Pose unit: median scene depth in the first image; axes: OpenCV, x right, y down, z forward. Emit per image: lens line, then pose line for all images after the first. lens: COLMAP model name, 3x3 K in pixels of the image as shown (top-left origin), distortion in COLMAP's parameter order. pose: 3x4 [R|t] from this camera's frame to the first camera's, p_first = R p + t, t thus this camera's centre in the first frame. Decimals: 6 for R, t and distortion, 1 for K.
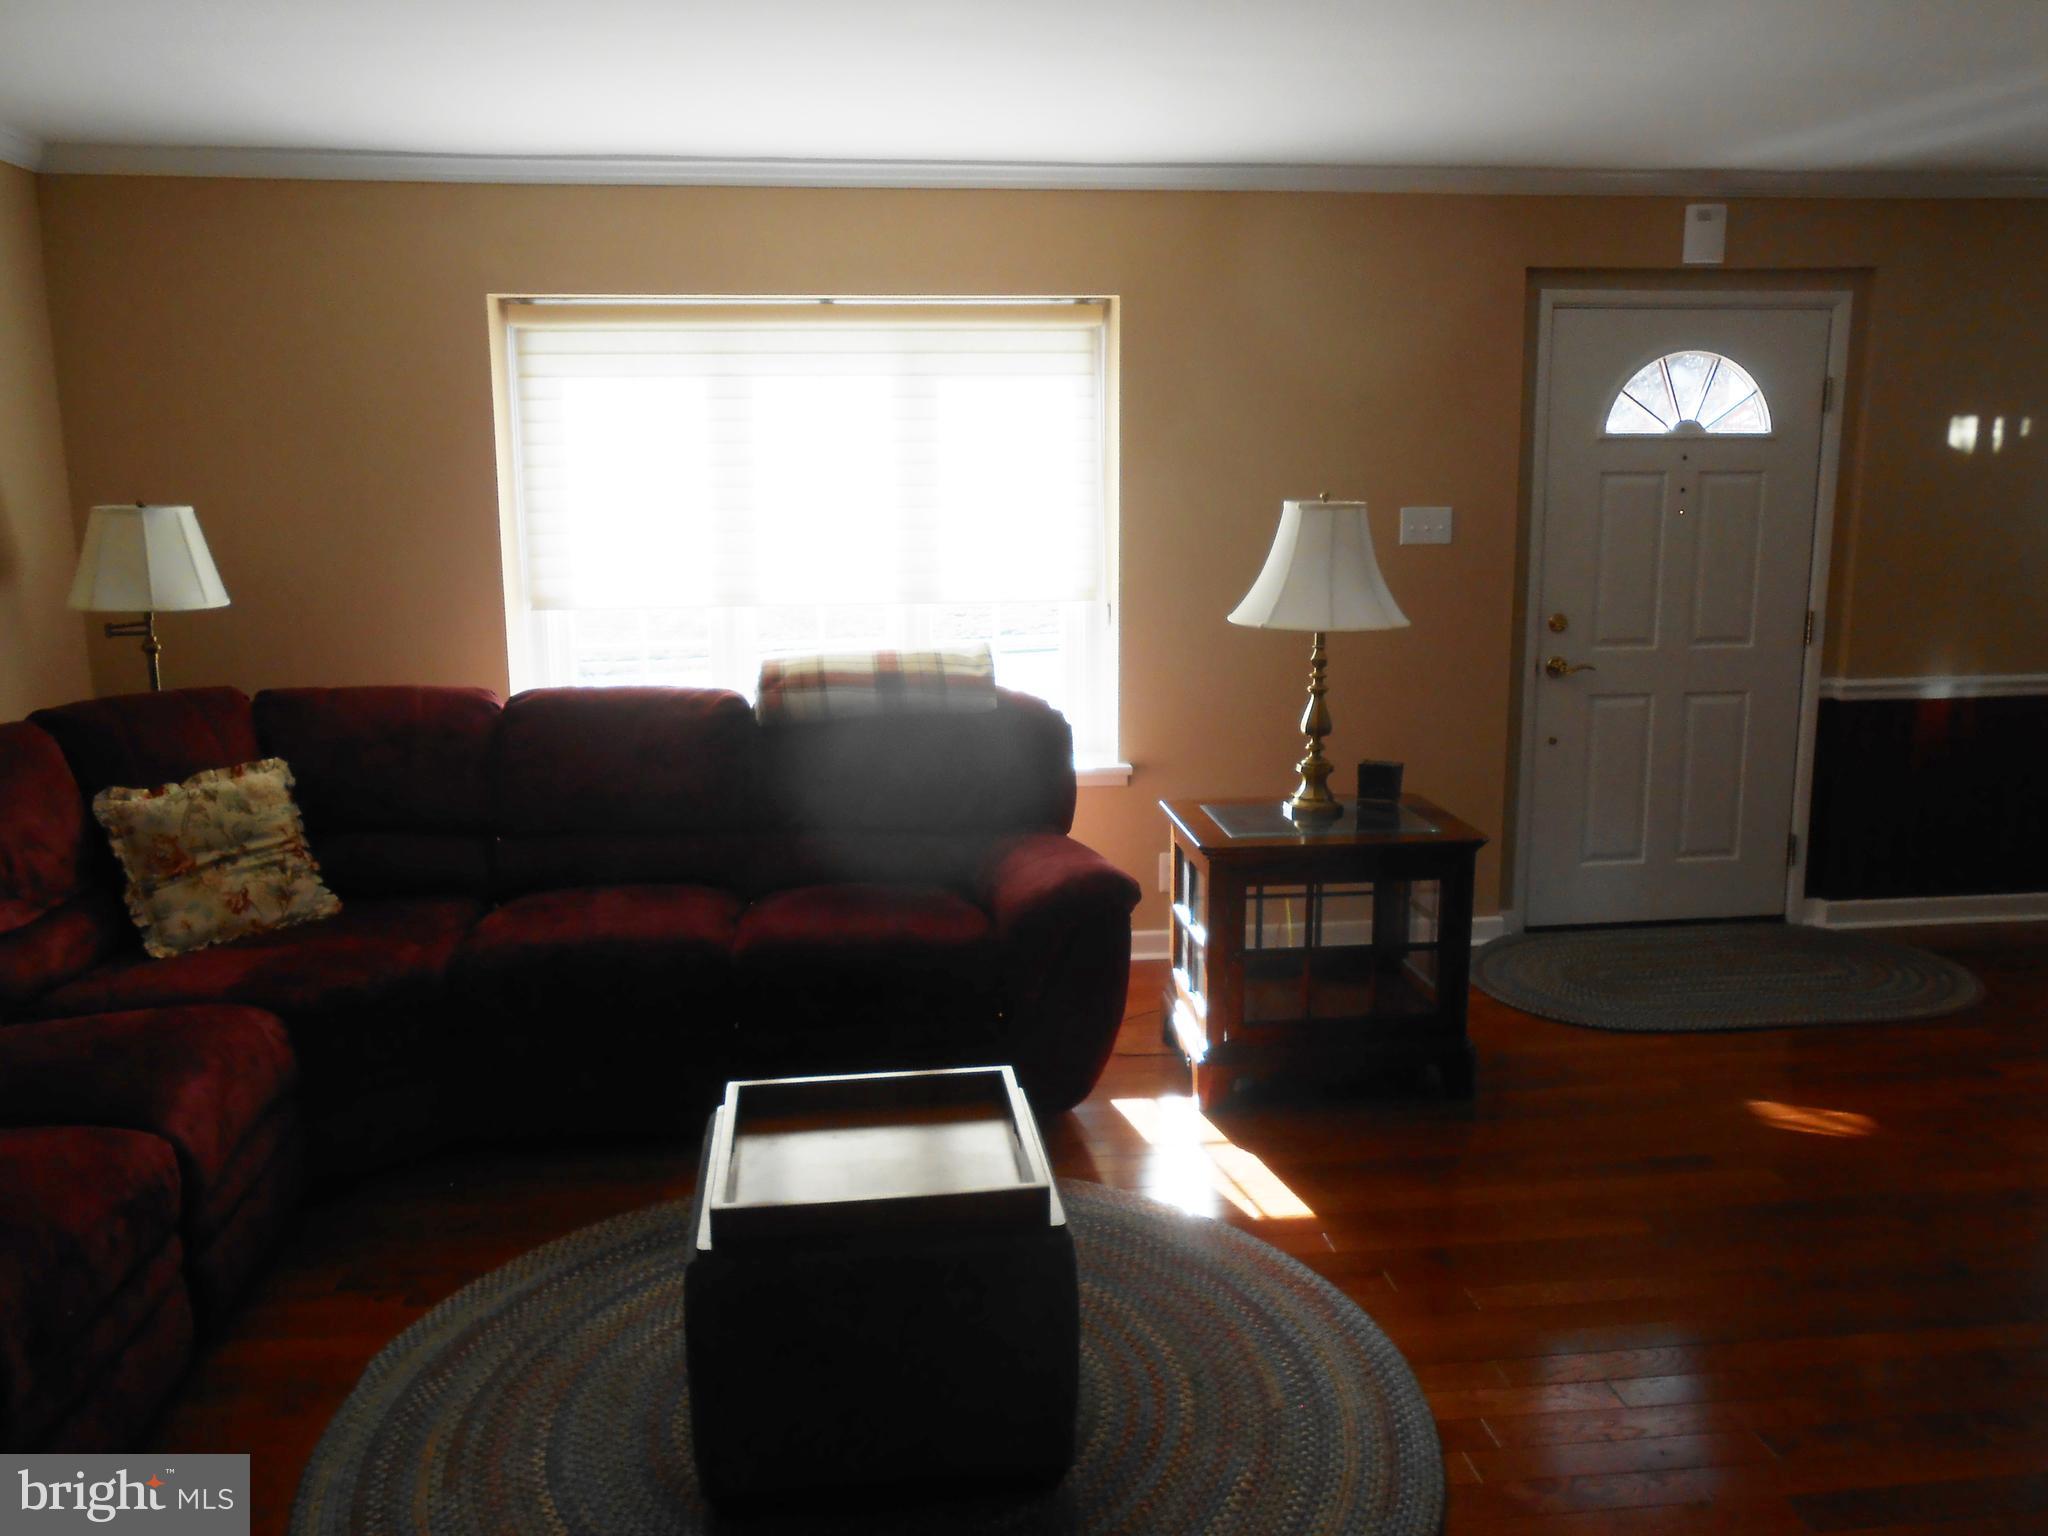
lens RADIAL K [[1596.3, 0, 1024.0], [0, 1596.3, 768.0], [0, 0, 1]] dist [-0.036019, 0.107287]
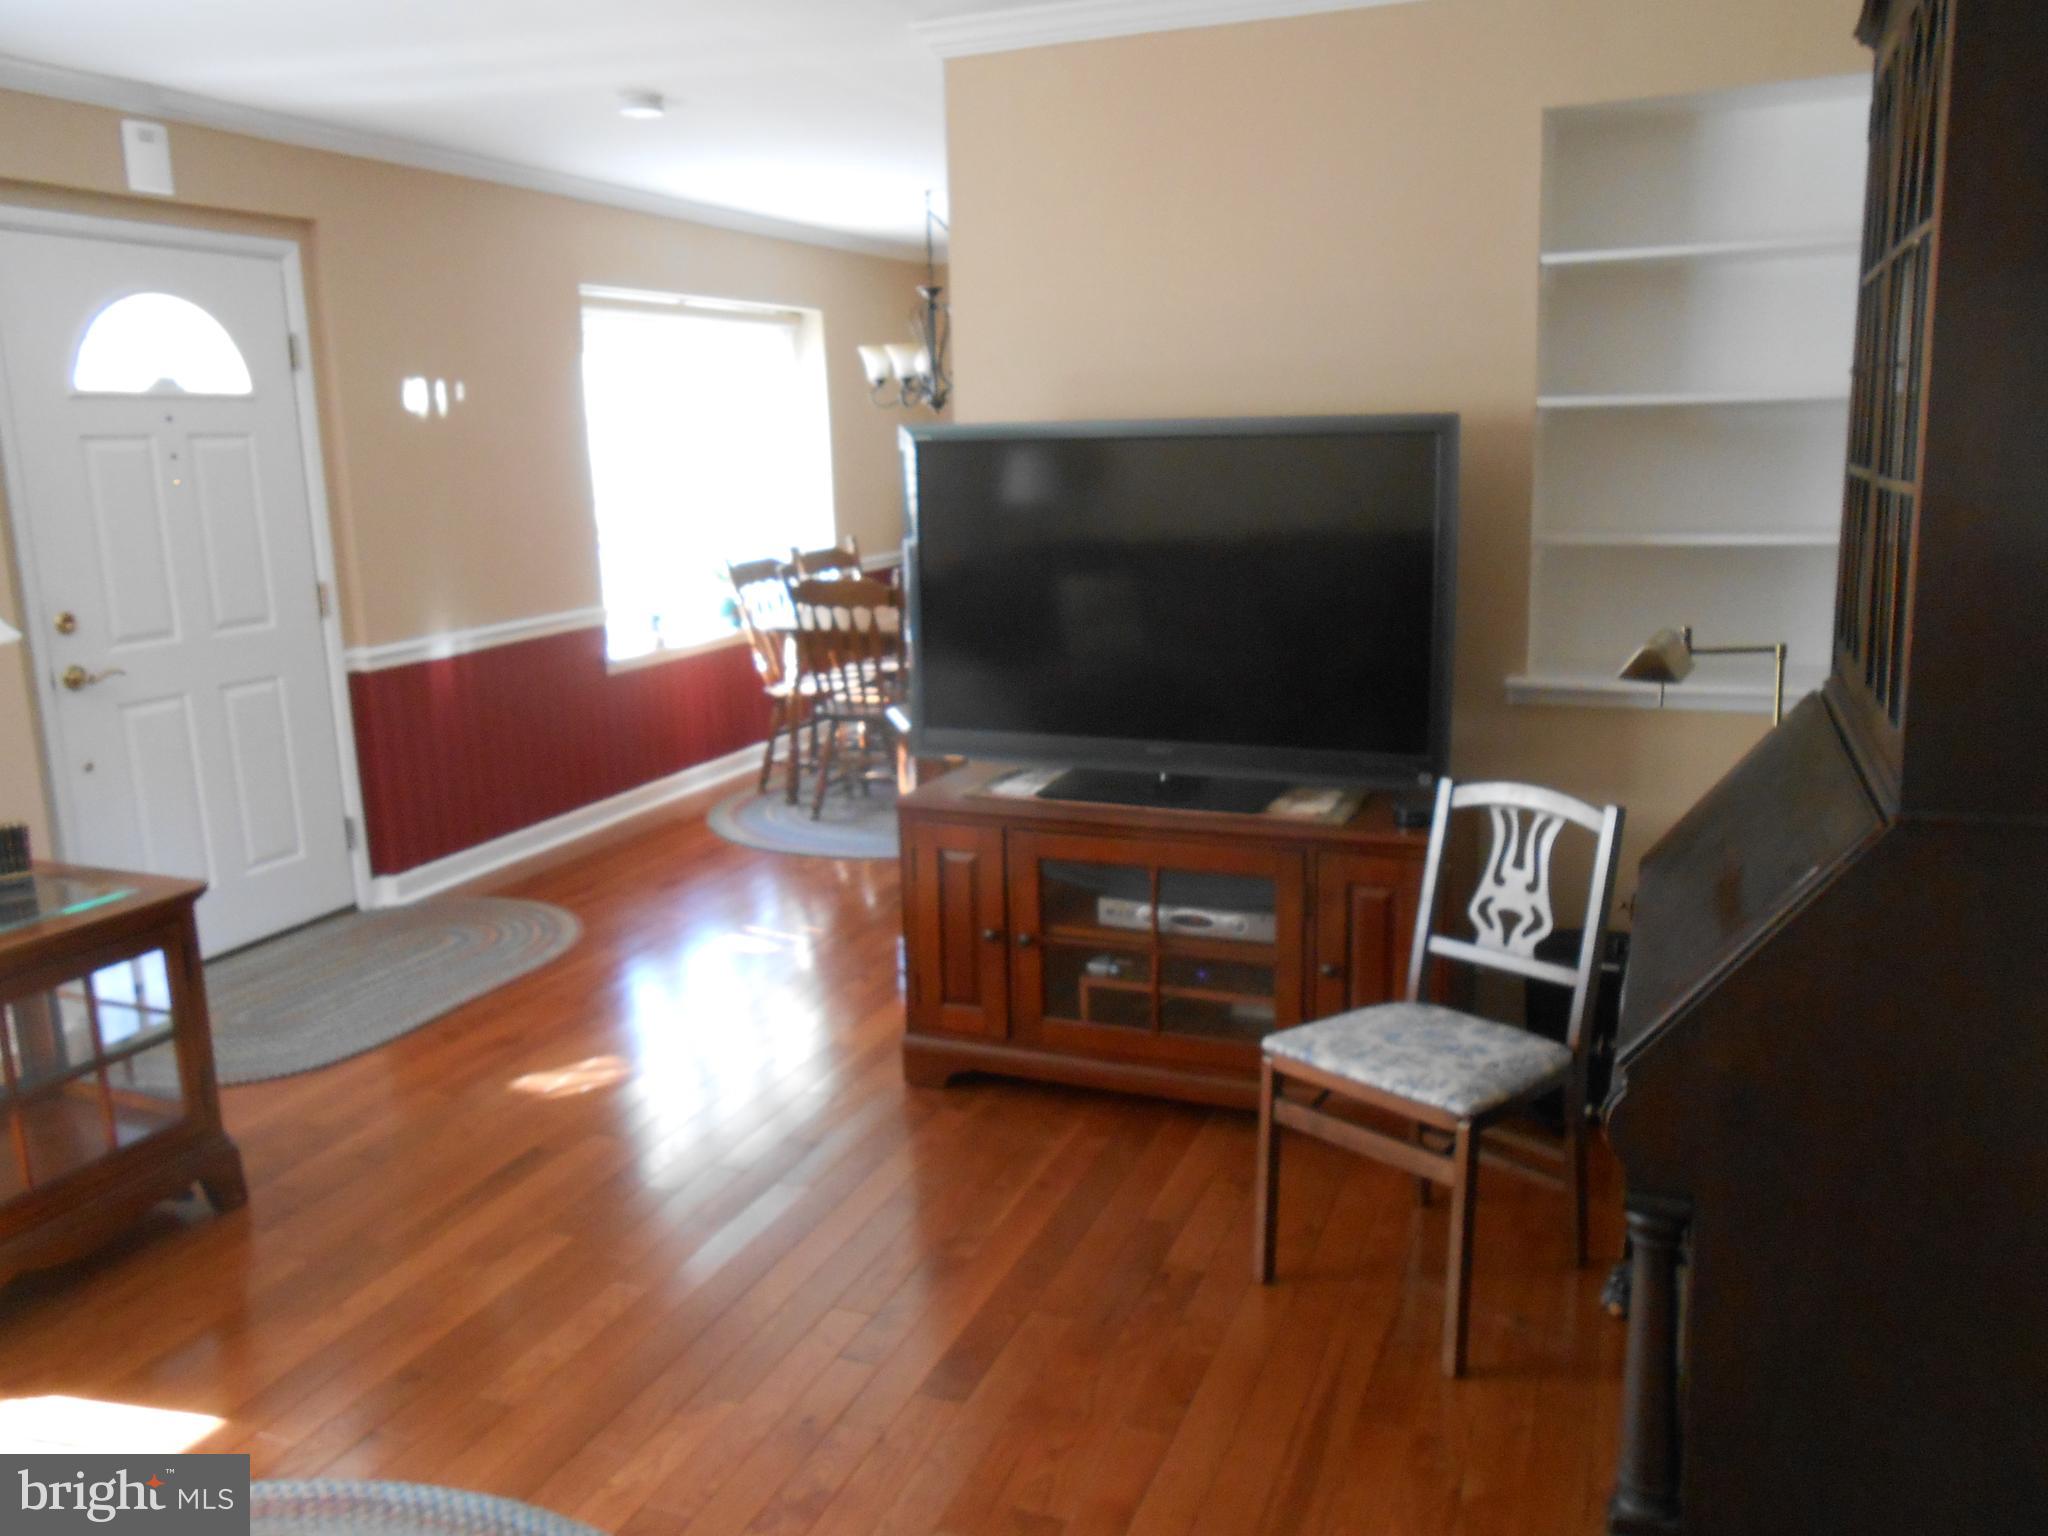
lens RADIAL K [[1615.0, 0, 1032.2], [0, 1615.0, 771.3], [0, 0, 1]] dist [-0.041007, 0.065191]
pose [[0.471737, -0.187911, 0.861483, -0.152148], [0.180153, 0.976958, 0.114449, -0.022386], [-0.863139, 0.101209, 0.494720, 0.181083]]
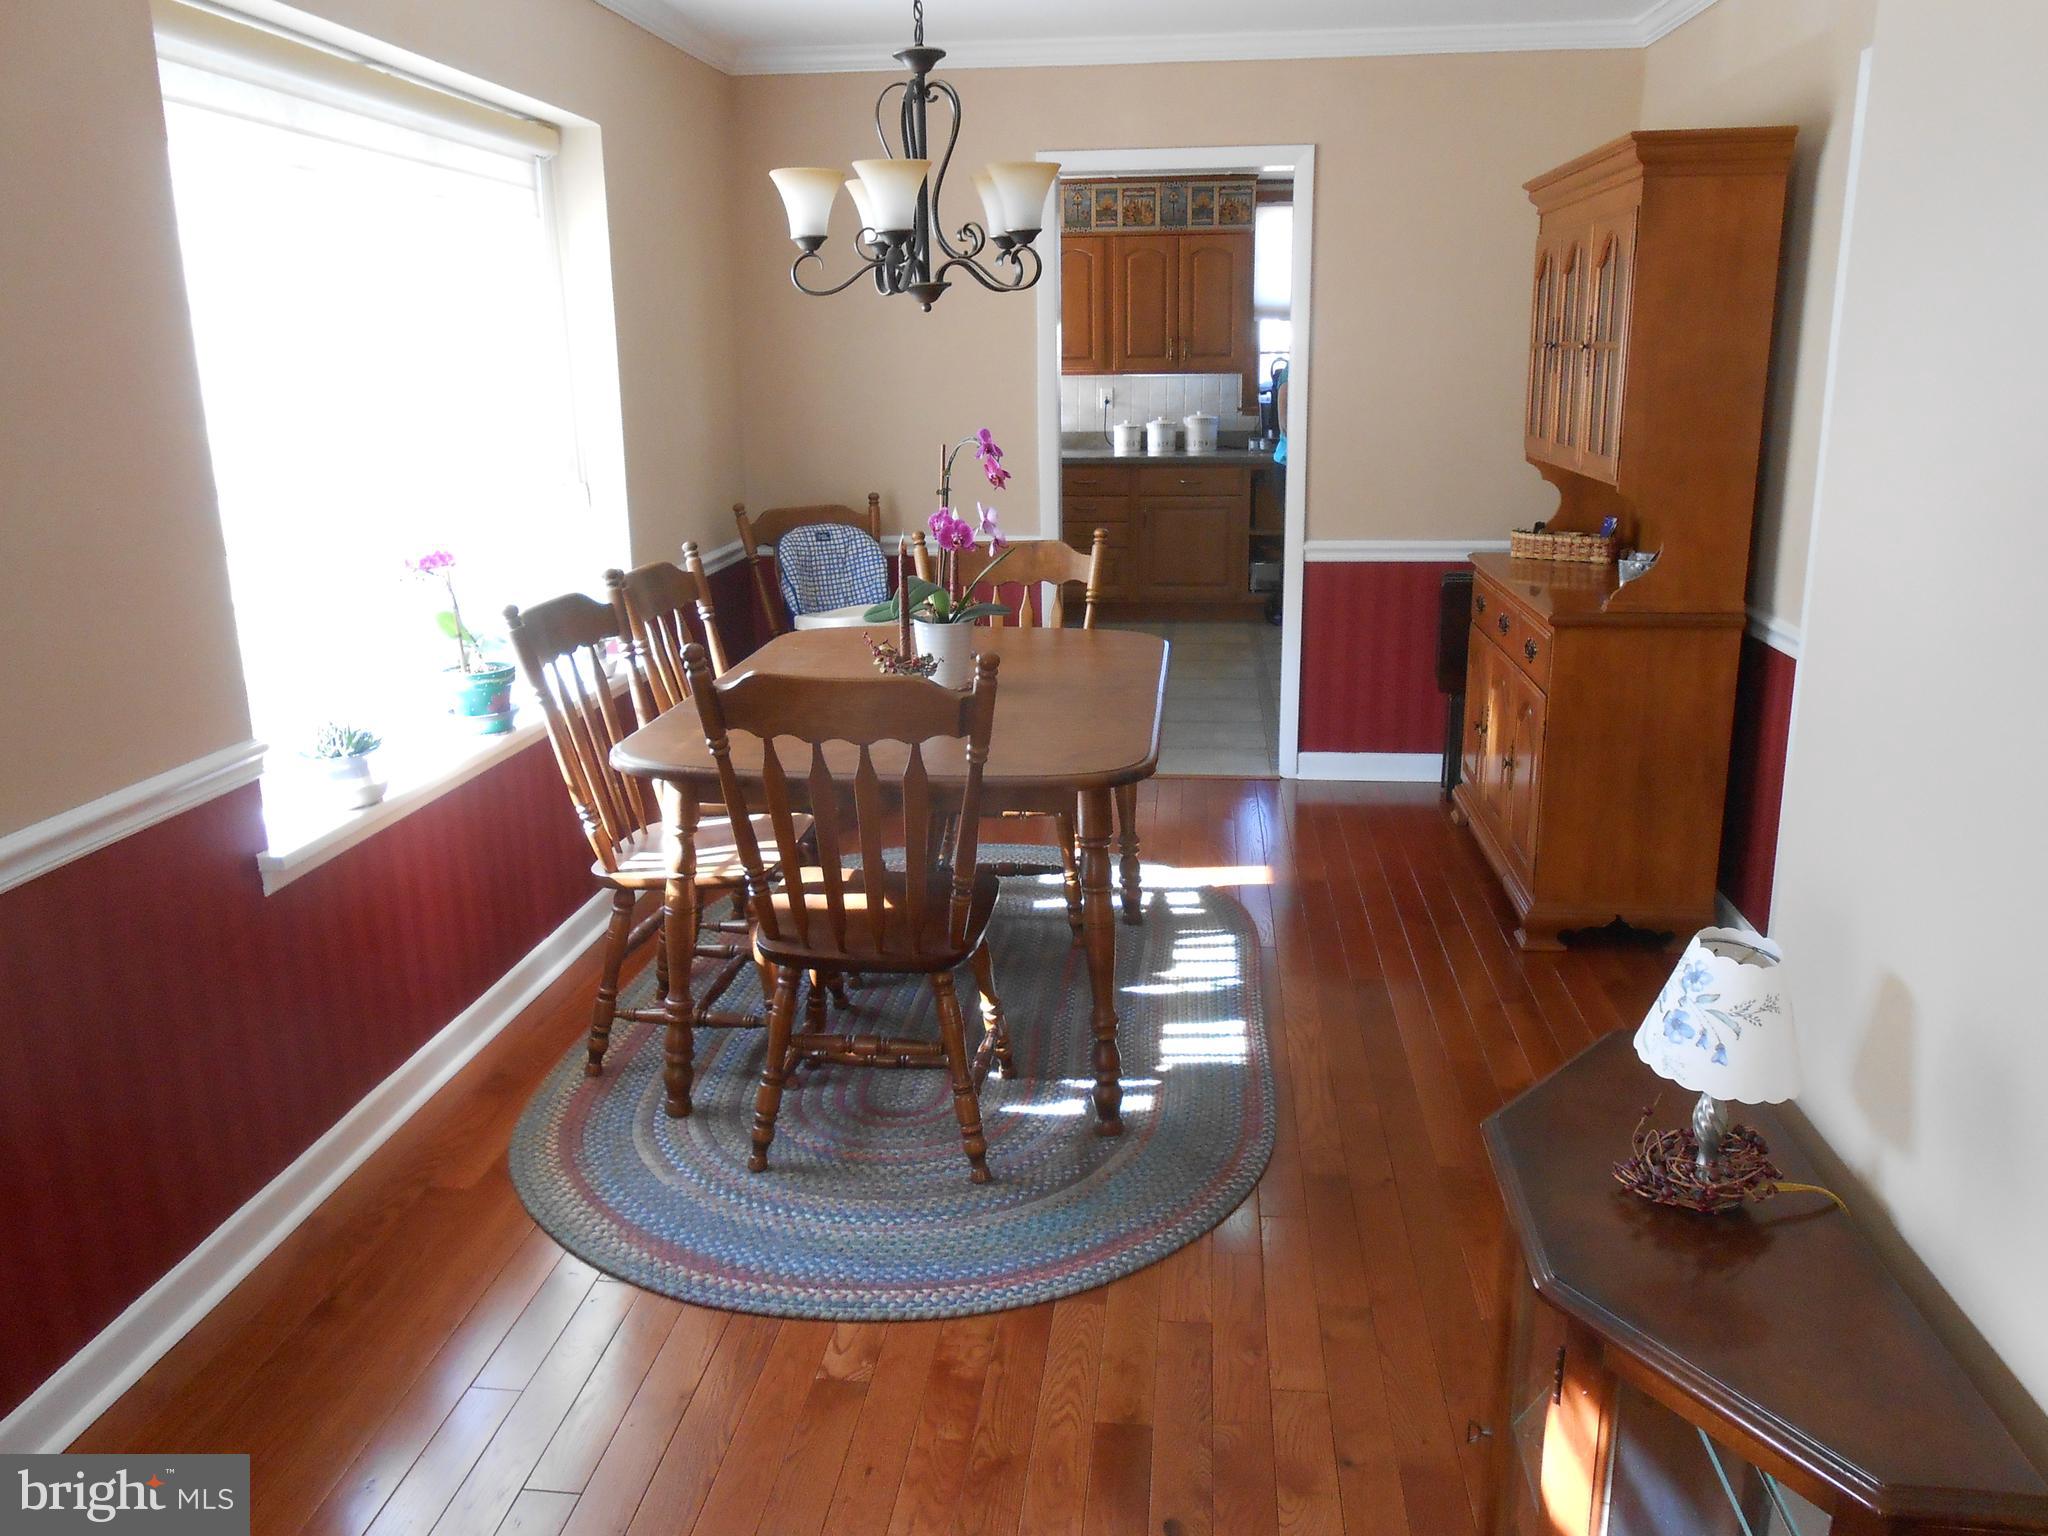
lens RADIAL K [[1615.0, 0, 1032.2], [0, 1615.0, 771.3], [0, 0, 1]] dist [-0.041007, 0.065191]
pose [[0.215805, -0.227410, 0.949586, 0.331220], [0.176112, 0.965617, 0.191226, -0.106298], [-0.960423, 0.125966, 0.248434, 0.683442]]
